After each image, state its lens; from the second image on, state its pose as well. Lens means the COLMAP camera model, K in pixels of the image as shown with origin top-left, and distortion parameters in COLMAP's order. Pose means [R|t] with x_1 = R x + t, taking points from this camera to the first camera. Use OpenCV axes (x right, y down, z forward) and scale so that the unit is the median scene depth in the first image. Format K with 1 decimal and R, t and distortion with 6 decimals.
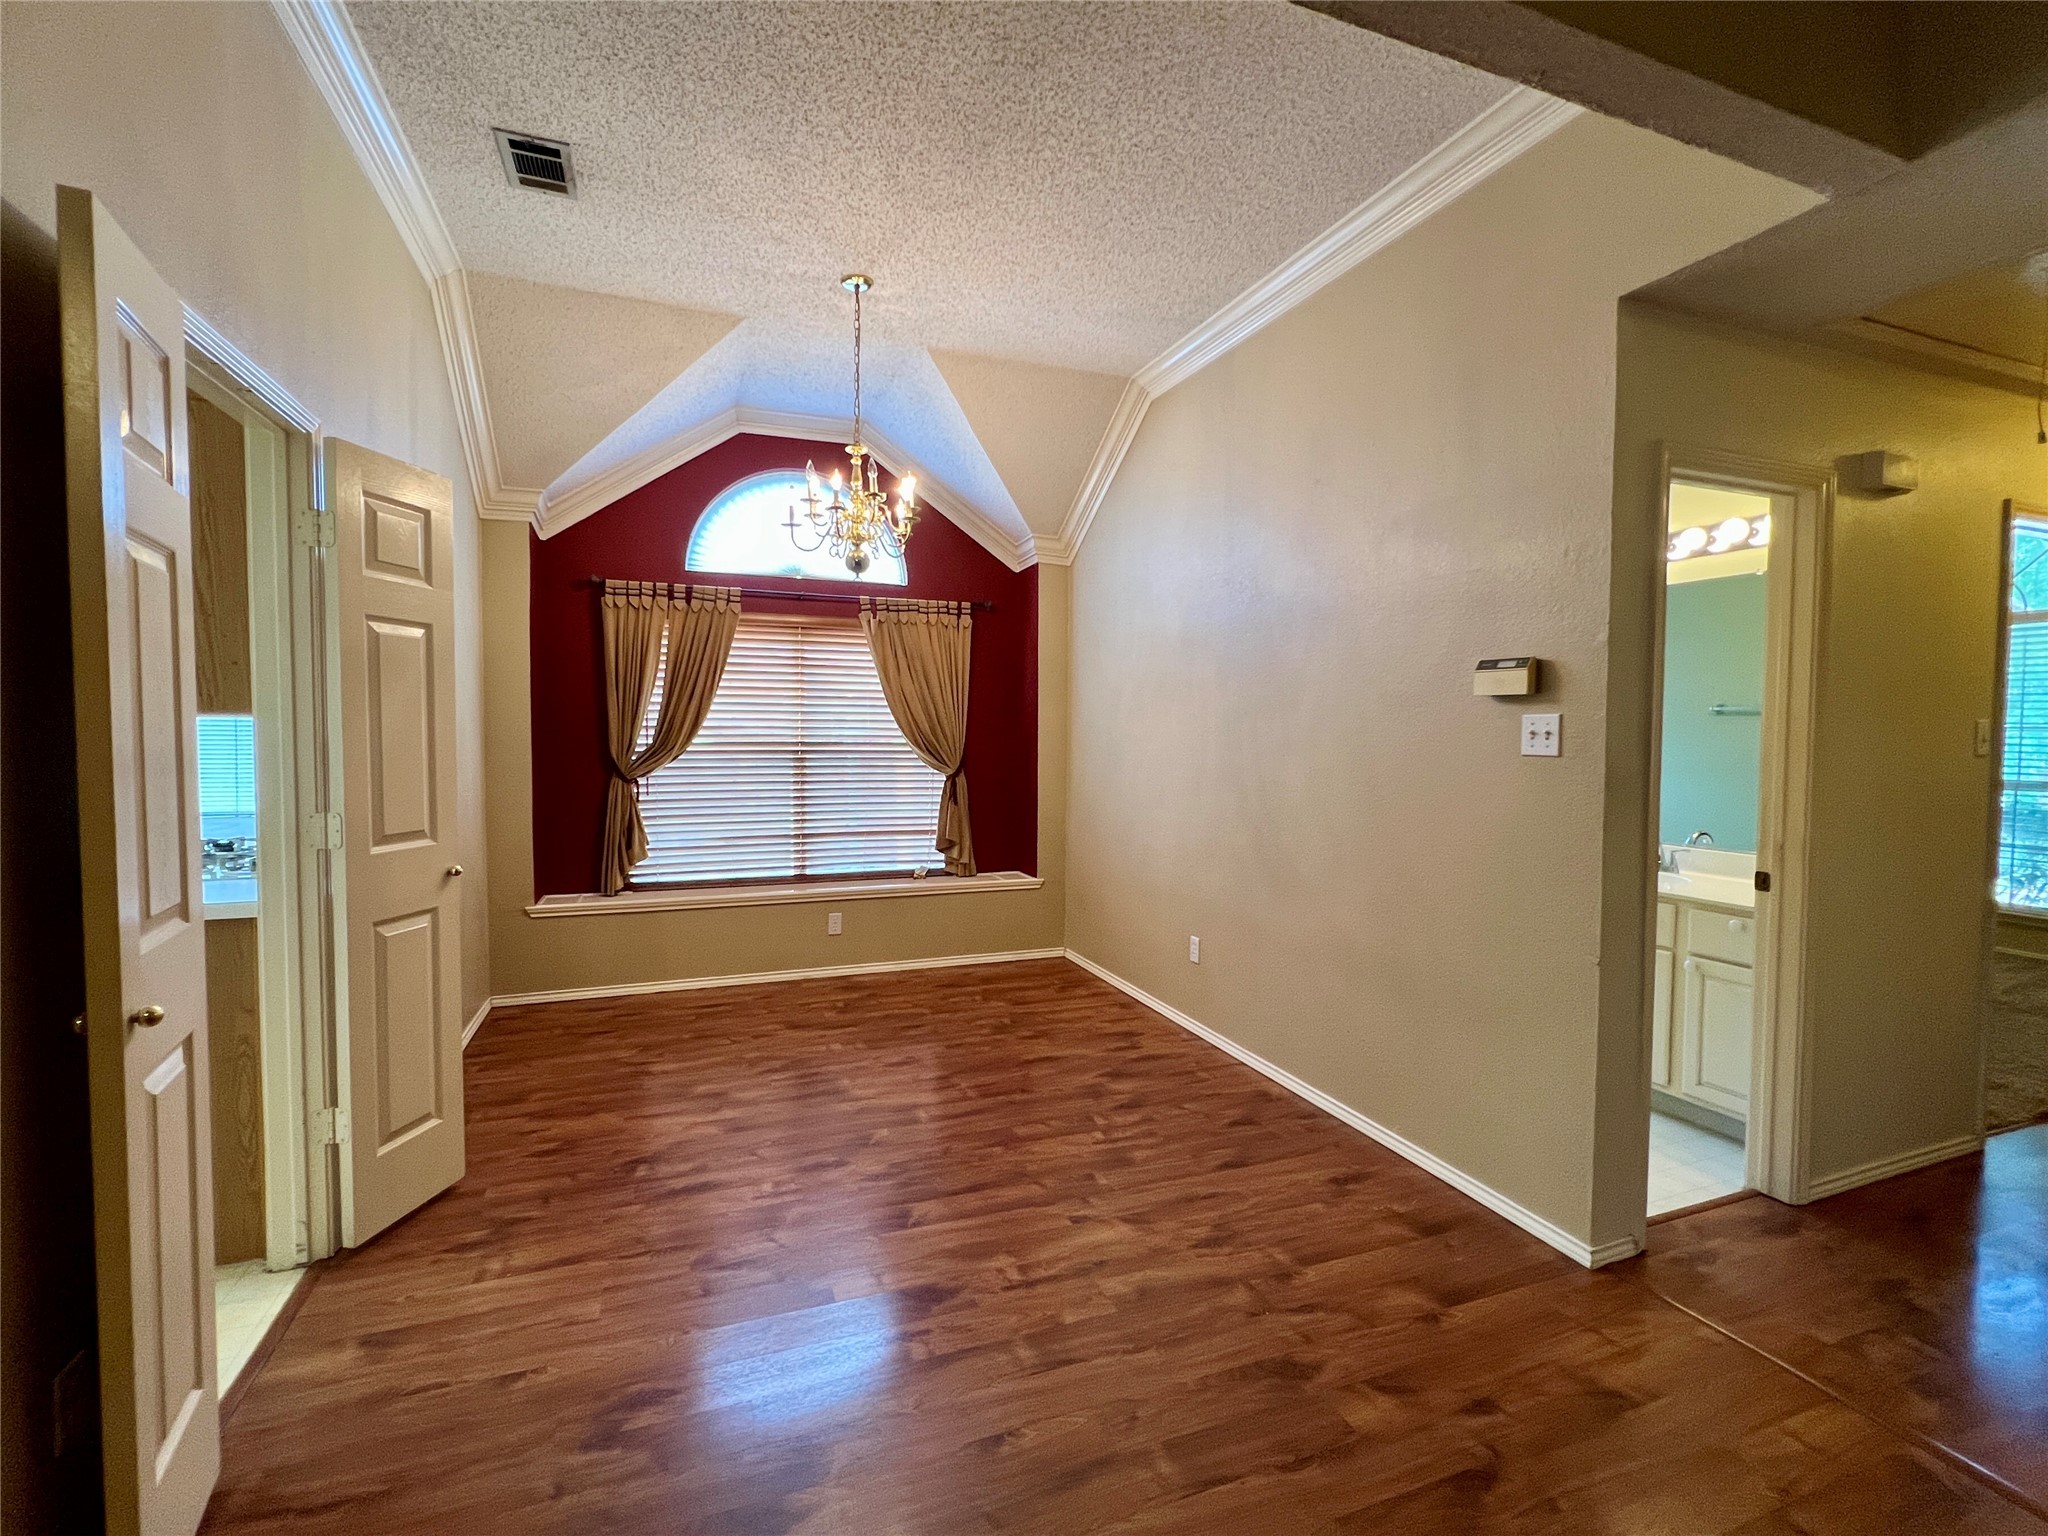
lens RADIAL K [[914.7, 0, 1028.6], [0, 914.7, 761.8], [0, 0, 1]] dist [-0.005205, 0.001174]
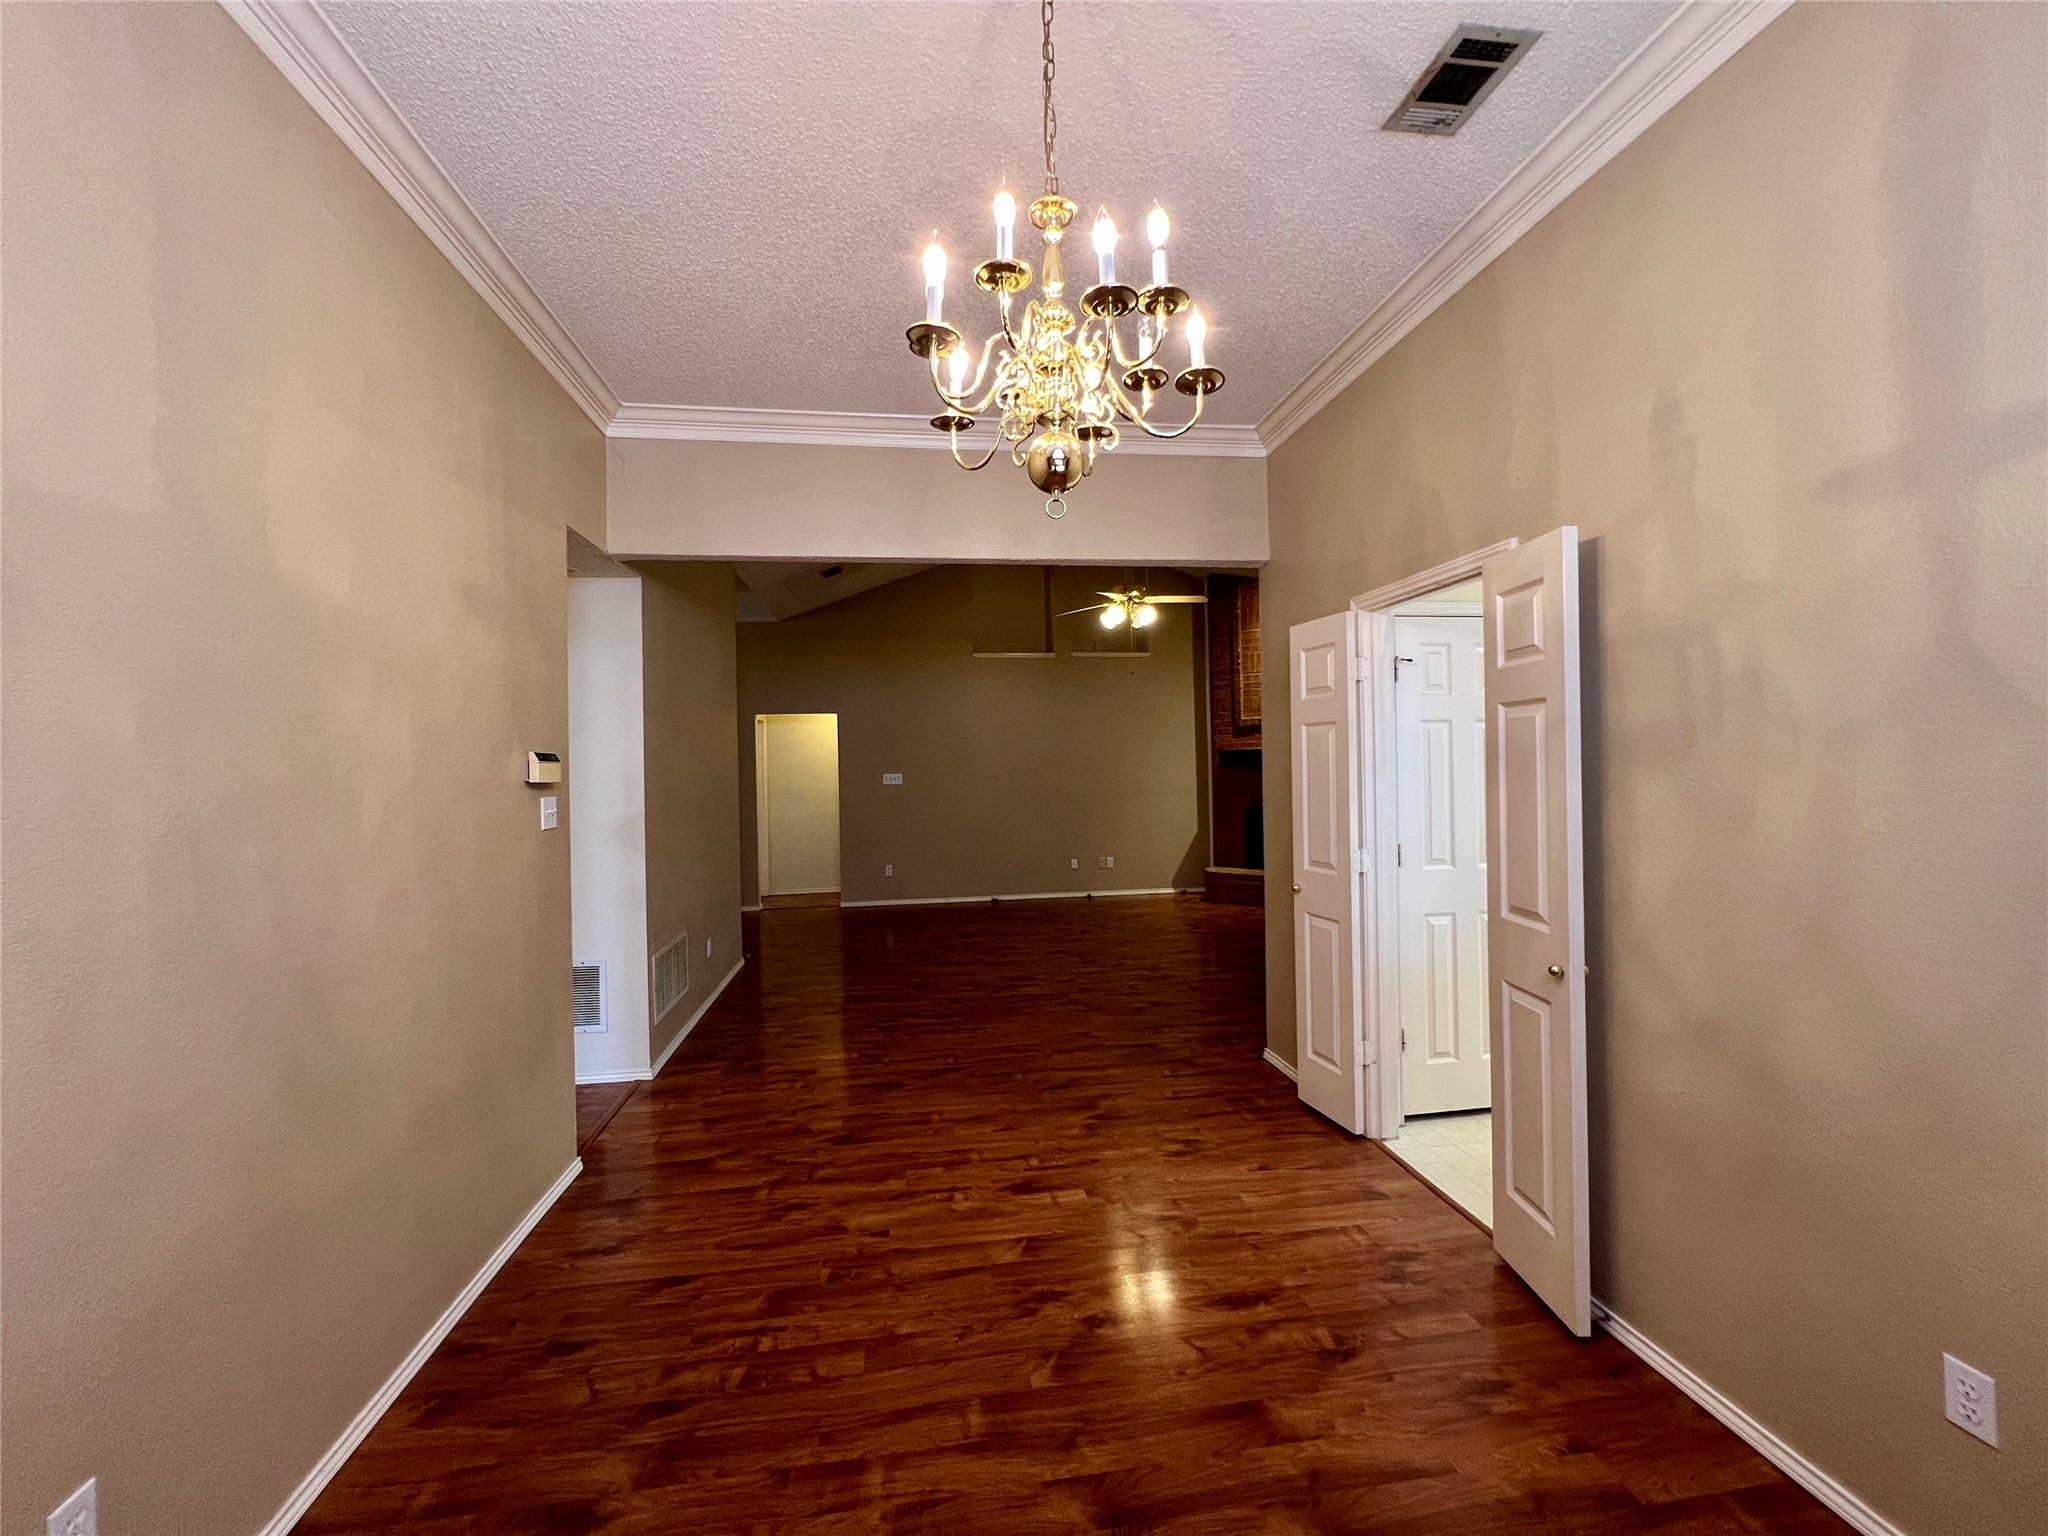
lens RADIAL K [[823.5, 0, 1026.4], [0, 823.5, 764.0], [0, 0, 1]] dist [0.002024, 0.000157]
pose [[-0.974995, 0.012325, 0.221883, -0.379030], [0.020575, 0.999179, 0.034907, -0.129037], [-0.221270, 0.038600, -0.974448, 2.042038]]
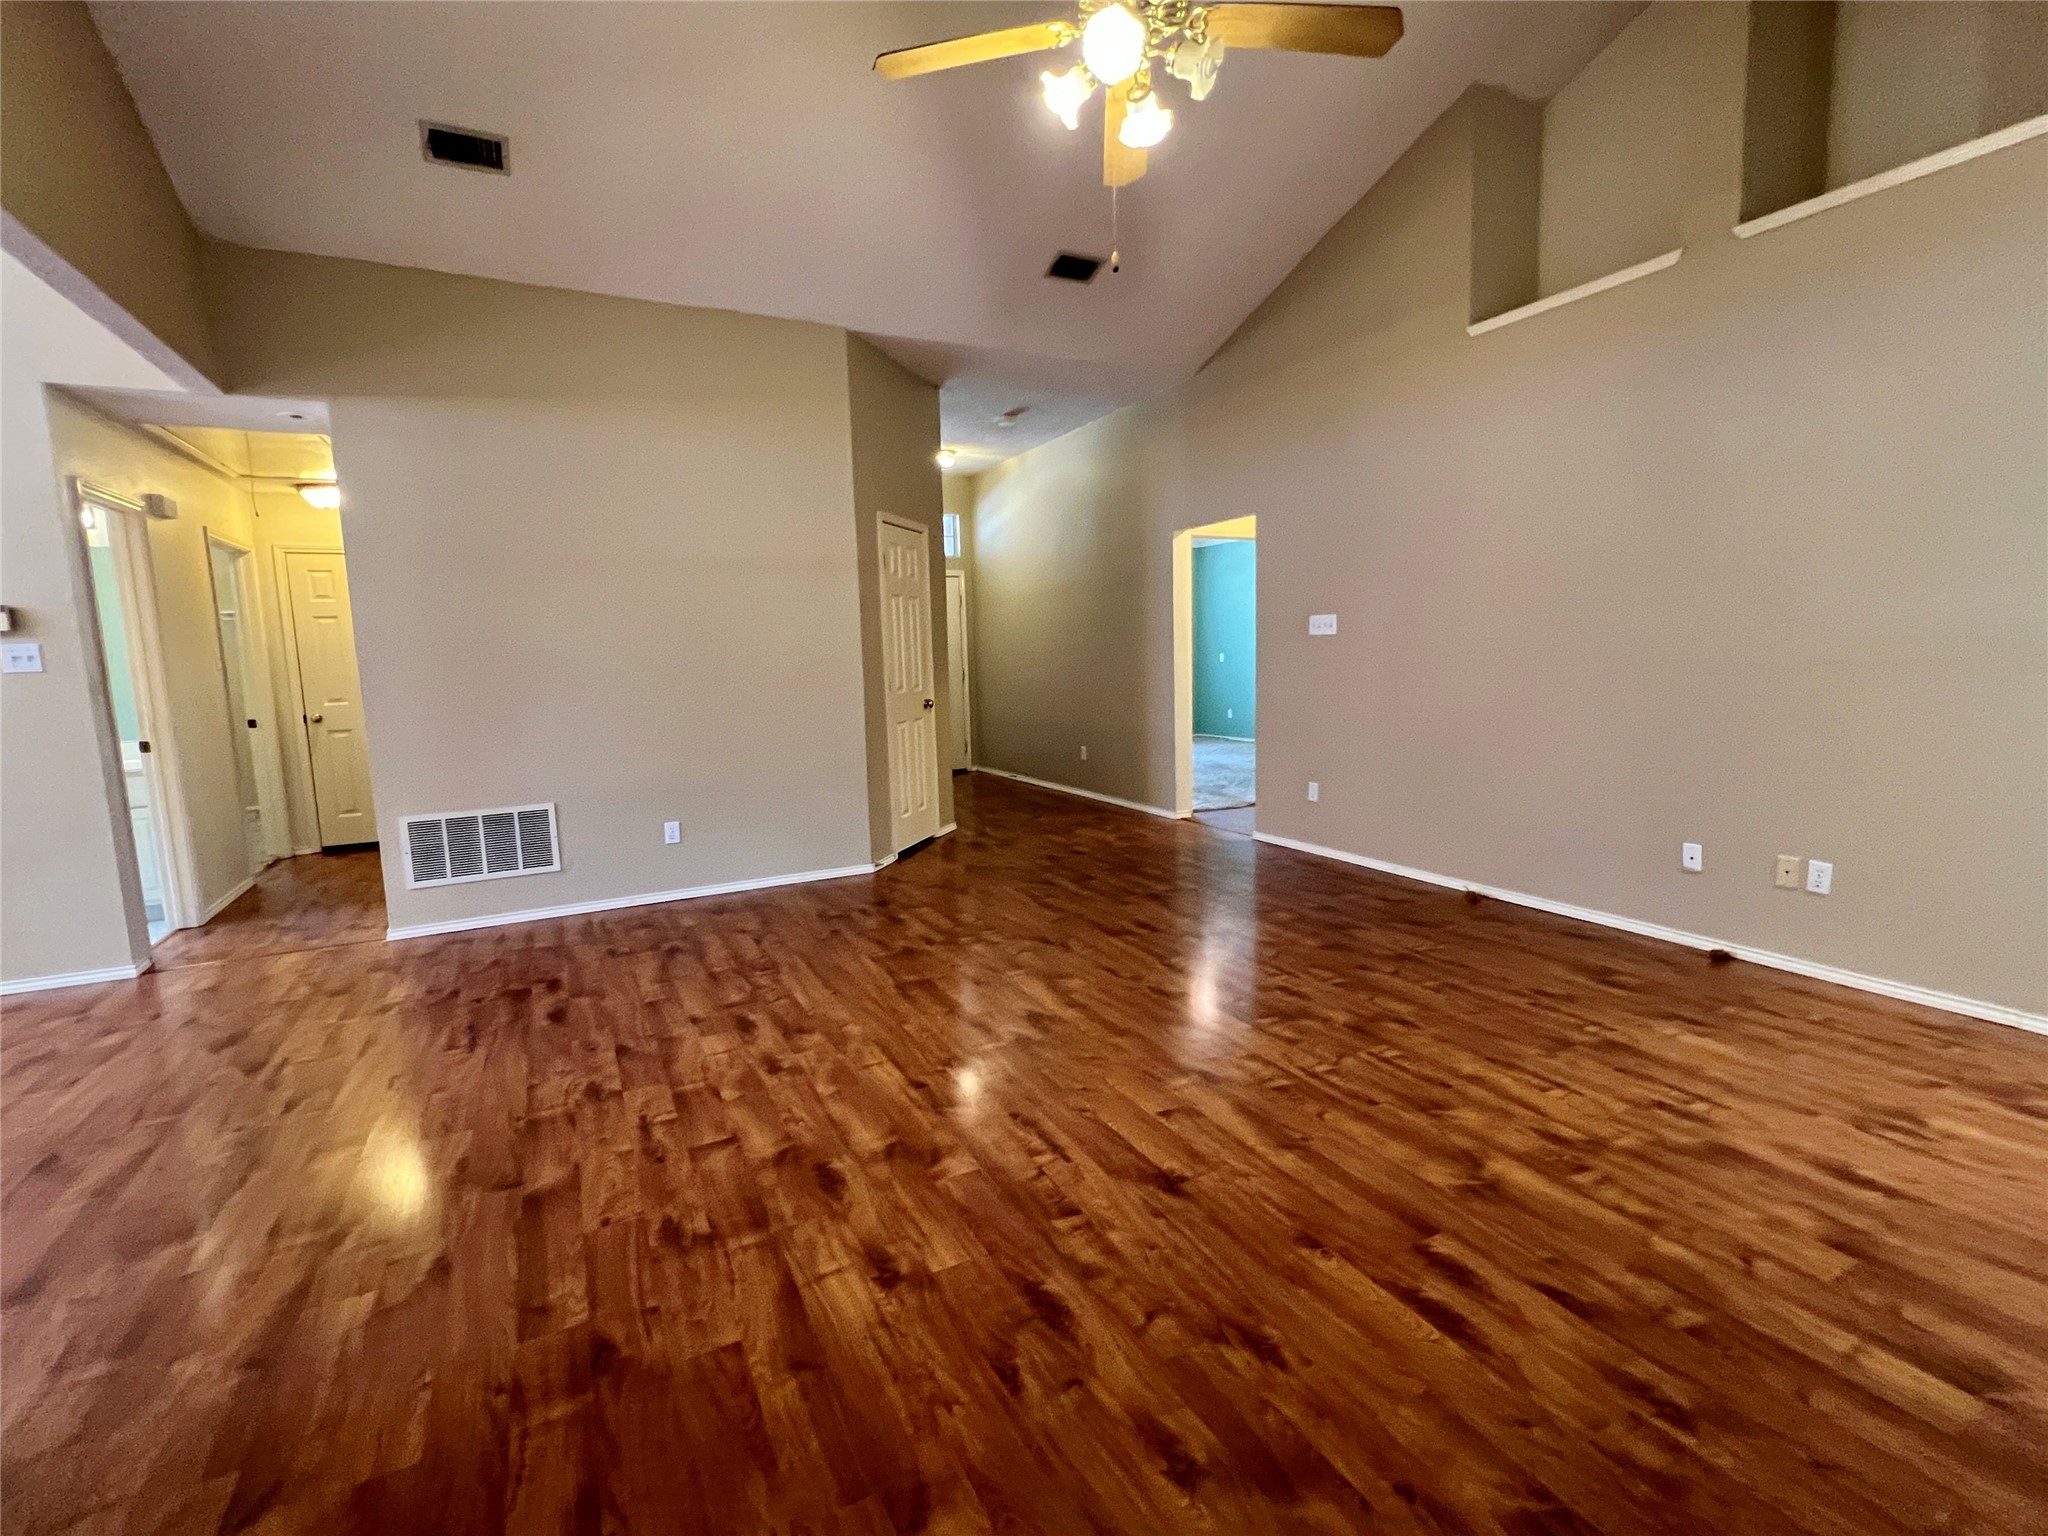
lens RADIAL K [[914.7, 0, 1017.4], [0, 914.7, 767.3], [0, 0, 1]] dist [-0.005205, 0.001174]
pose [[-0.100734, -0.129564, 0.986441, -1.108477], [0.063097, 0.988656, 0.136298, 0.046496], [-0.992911, 0.075972, -0.091416, -0.466627]]
